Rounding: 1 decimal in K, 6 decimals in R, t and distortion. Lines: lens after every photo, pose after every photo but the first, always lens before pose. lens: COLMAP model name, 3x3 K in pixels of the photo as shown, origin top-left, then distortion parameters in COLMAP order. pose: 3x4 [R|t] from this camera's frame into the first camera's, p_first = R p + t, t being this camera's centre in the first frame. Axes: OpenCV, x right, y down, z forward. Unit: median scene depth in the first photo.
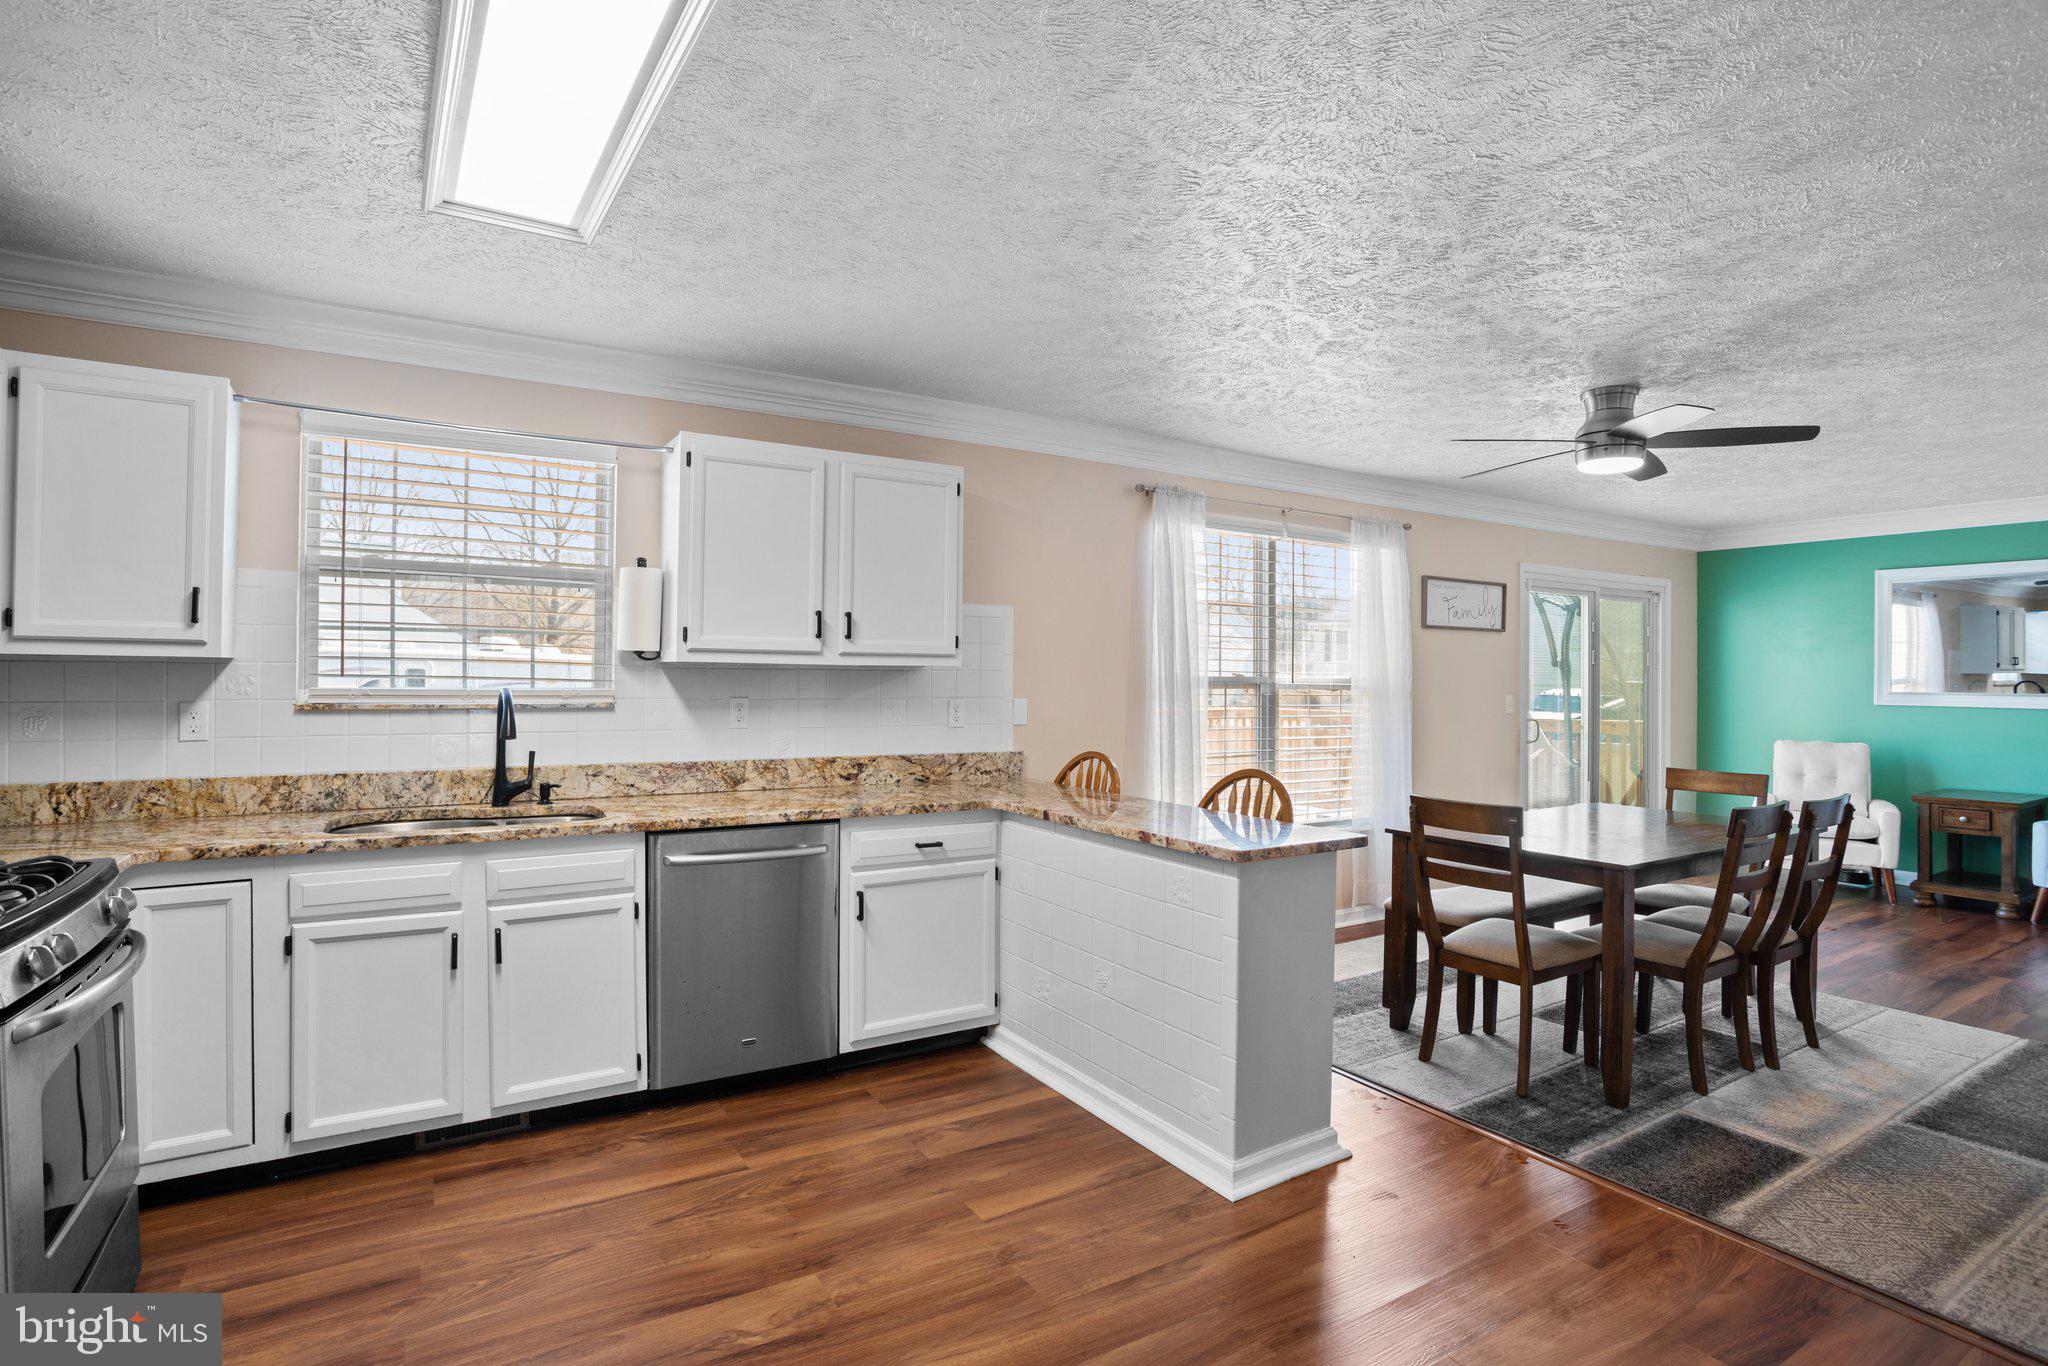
lens RADIAL K [[1004.3, 0, 1012.2], [0, 1004.3, 670.6], [0, 0, 1]] dist [-0.081245, 0.037087]
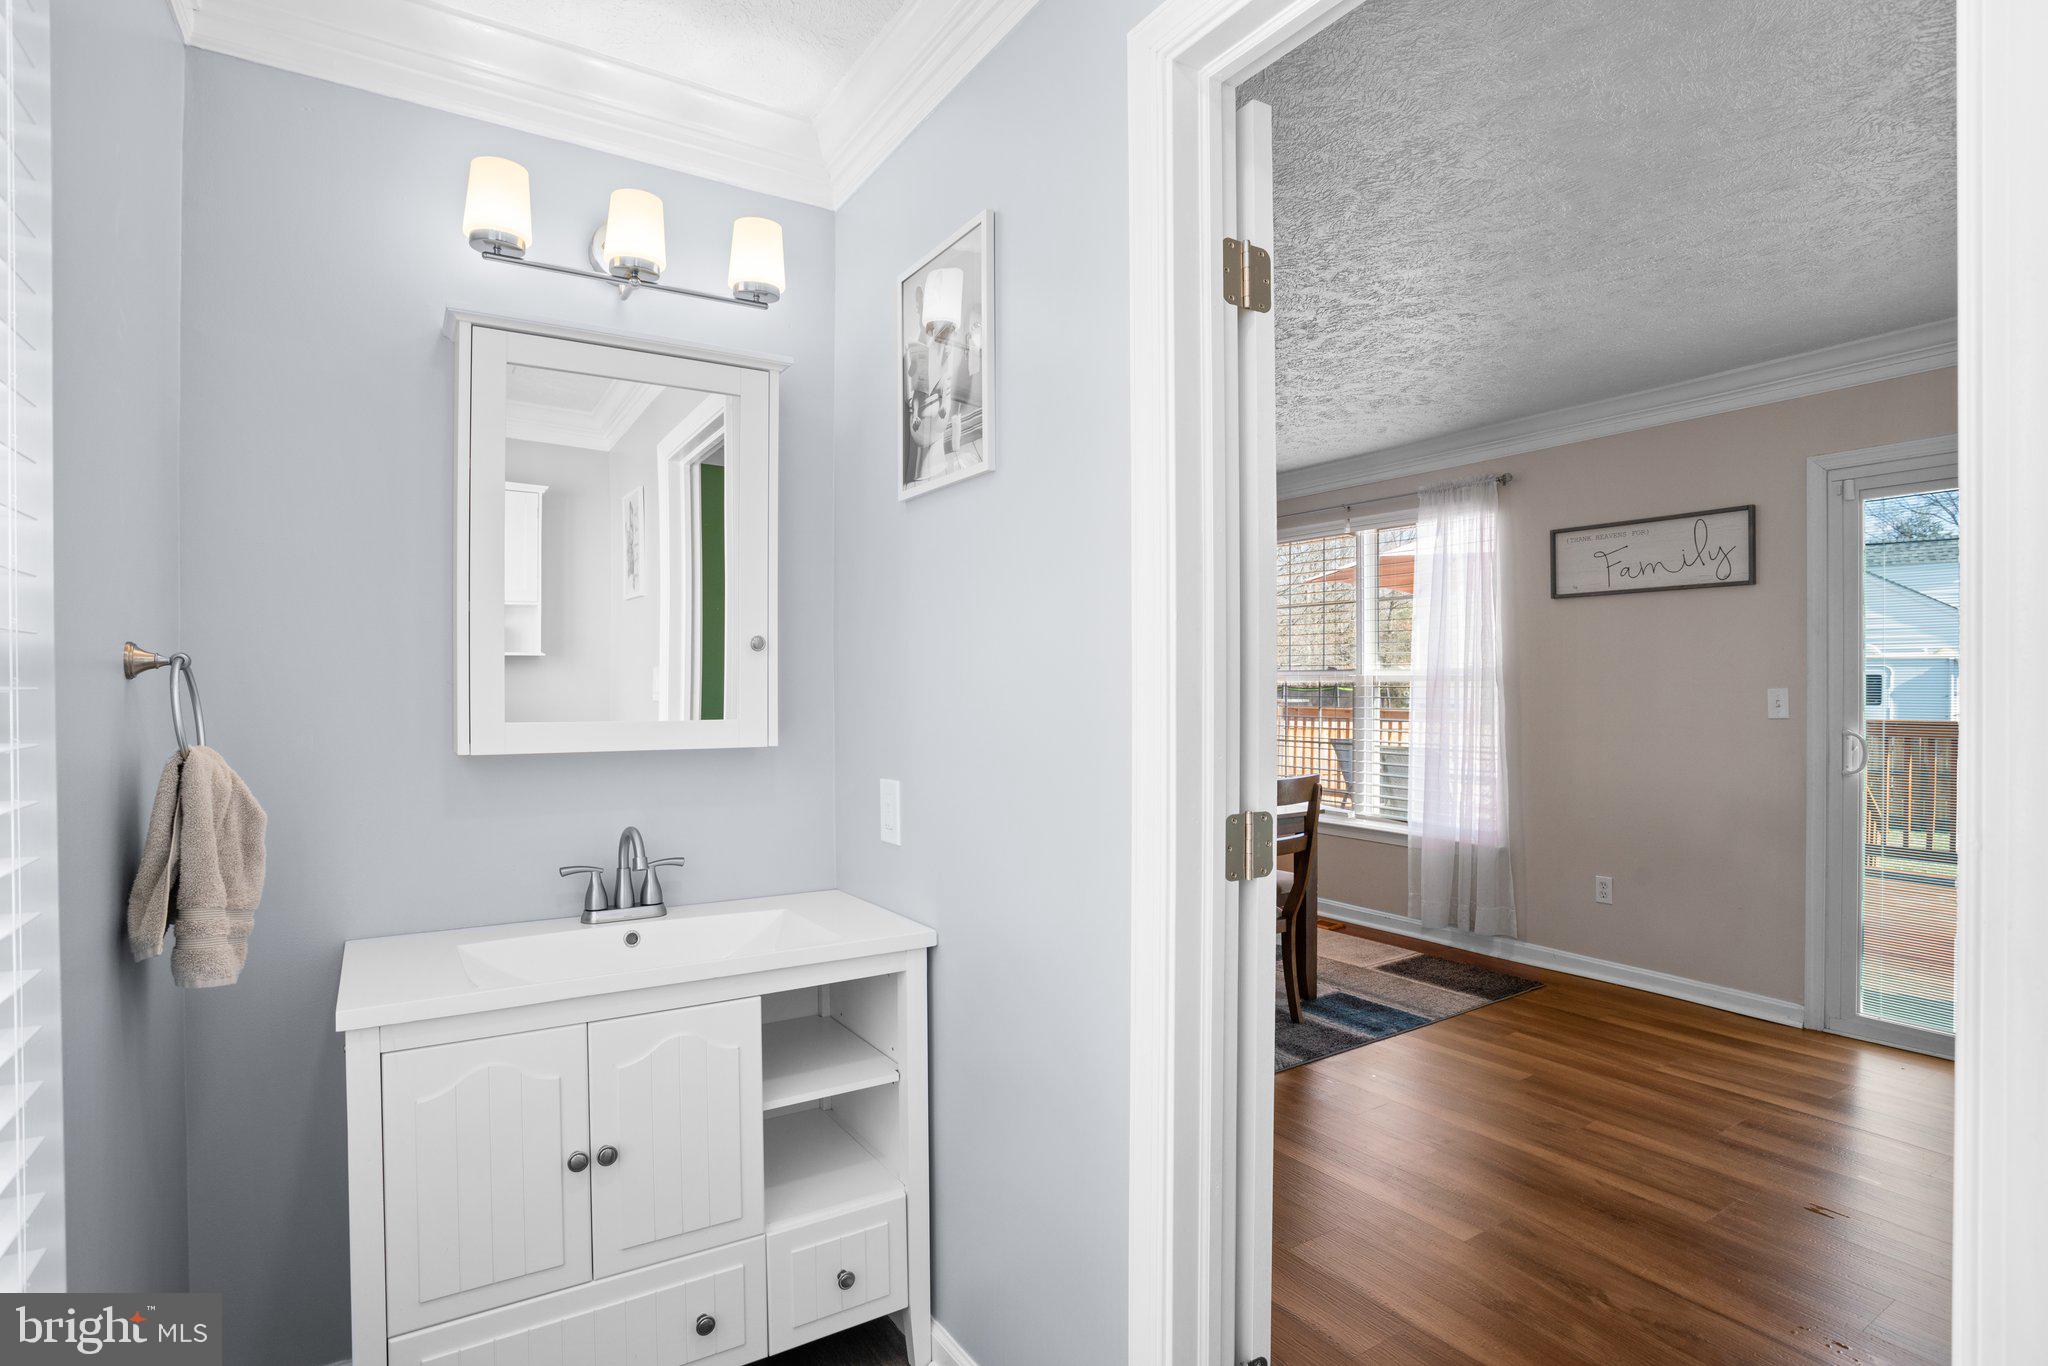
lens RADIAL K [[1017.9, 0, 1020.3], [0, 1017.9, 698.3], [0, 0, 1]] dist [-0.062912, 0.030026]
pose [[0.016647, 0.005552, -0.999846, 2.167517], [0.013411, 0.999893, 0.005776, 0.043067], [0.999771, -0.013505, 0.016571, 1.063843]]
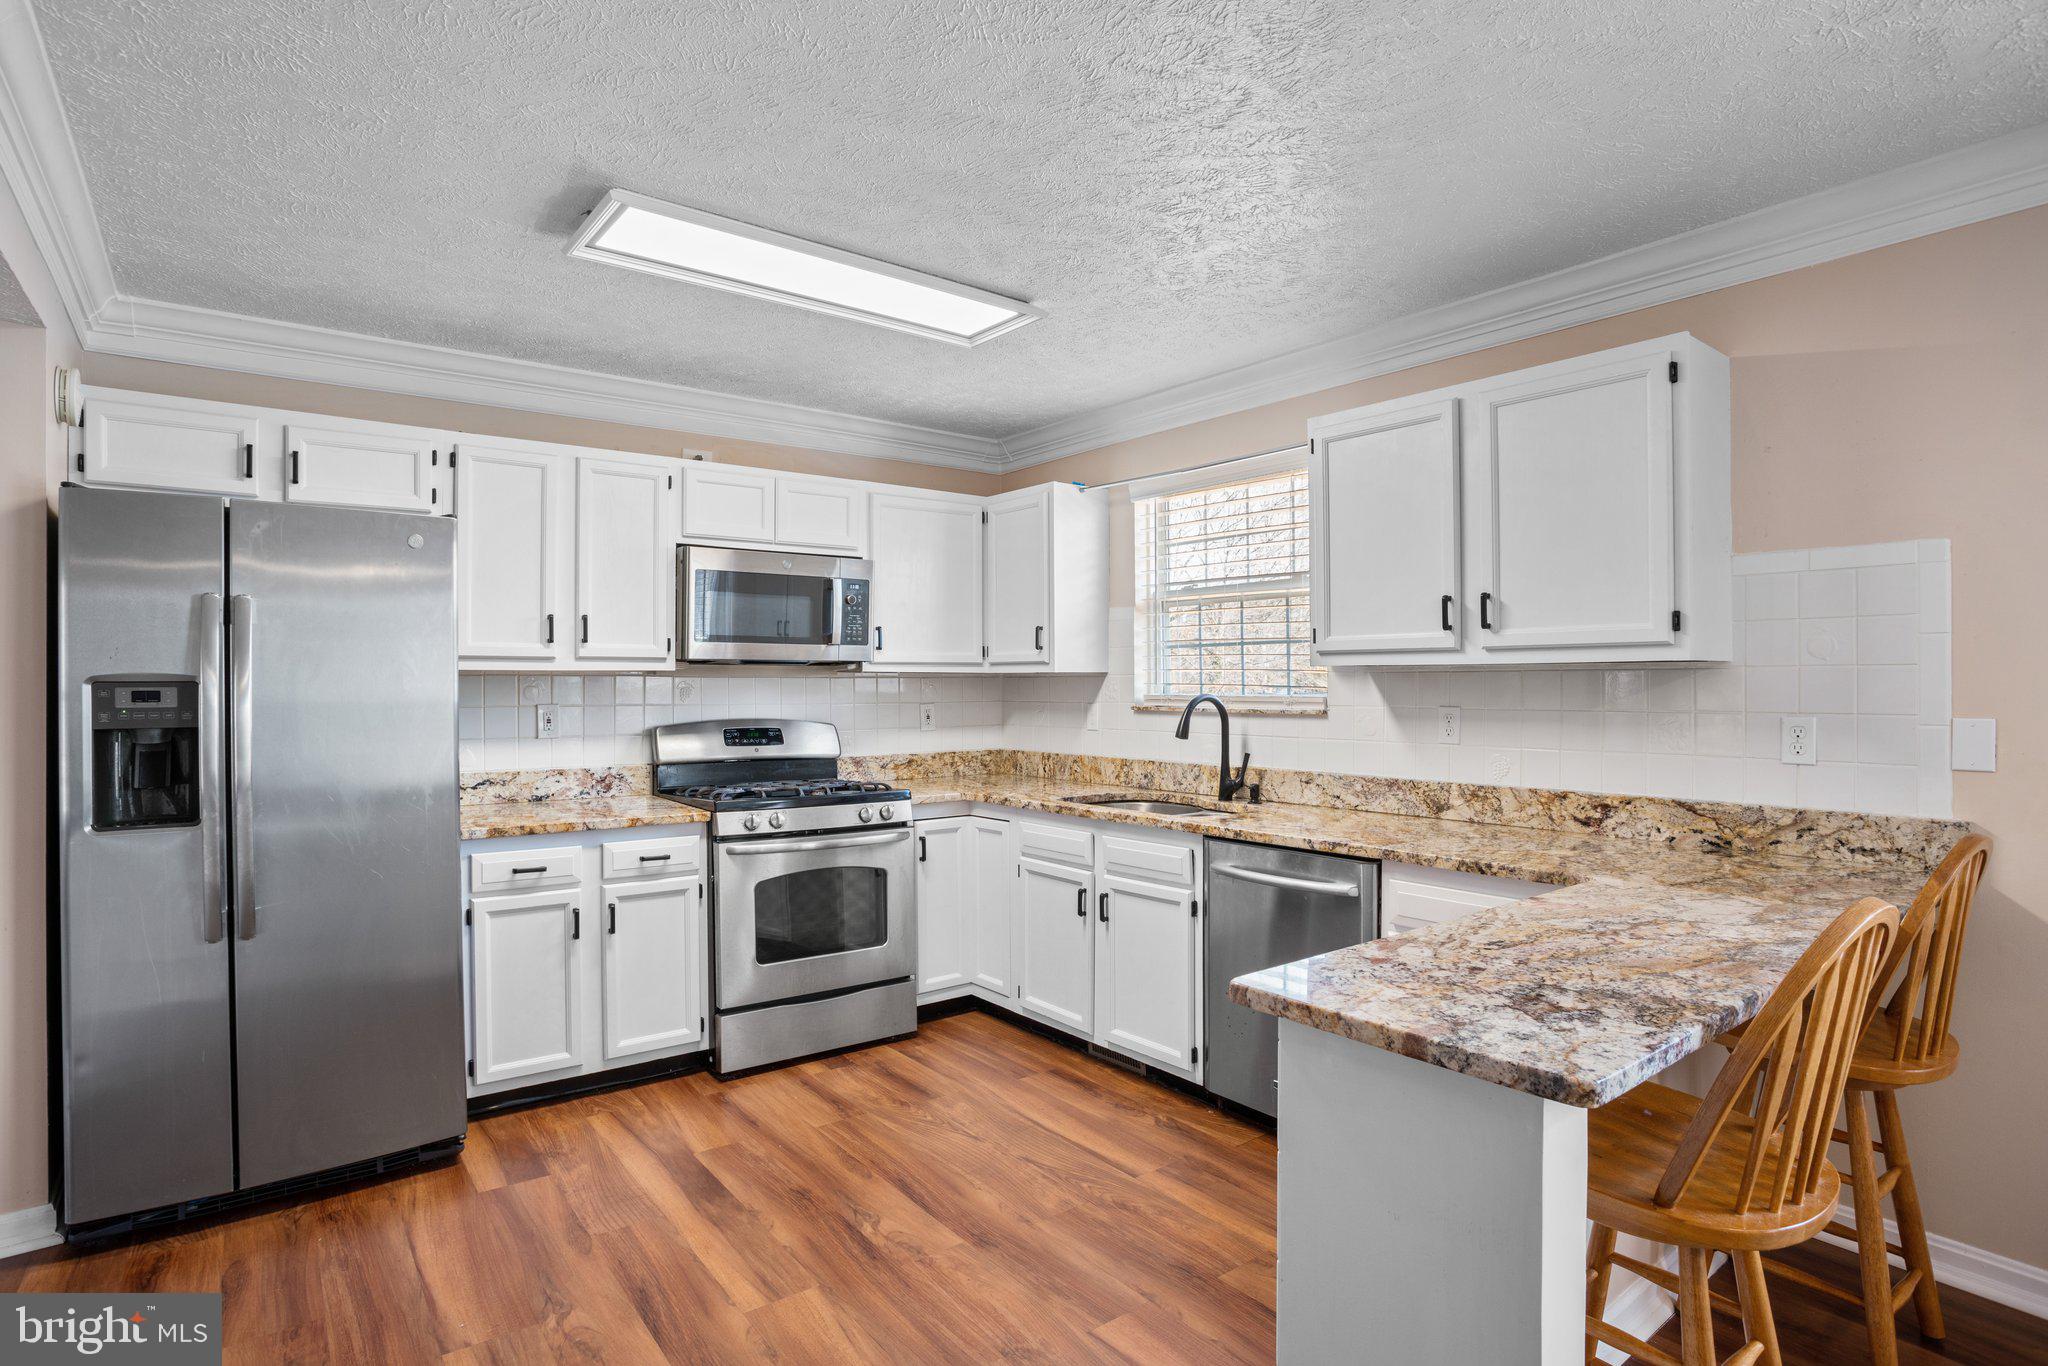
lens RADIAL K [[1040.2, 0, 1011.5], [0, 1040.2, 689.1], [0, 0, 1]] dist [-0.076186, 0.033140]
pose [[0.103207, -0.004643, -0.994649, 0.631272], [0.010342, 0.999940, -0.003595, 0.014035], [0.994606, -0.009915, 0.103249, 0.652257]]
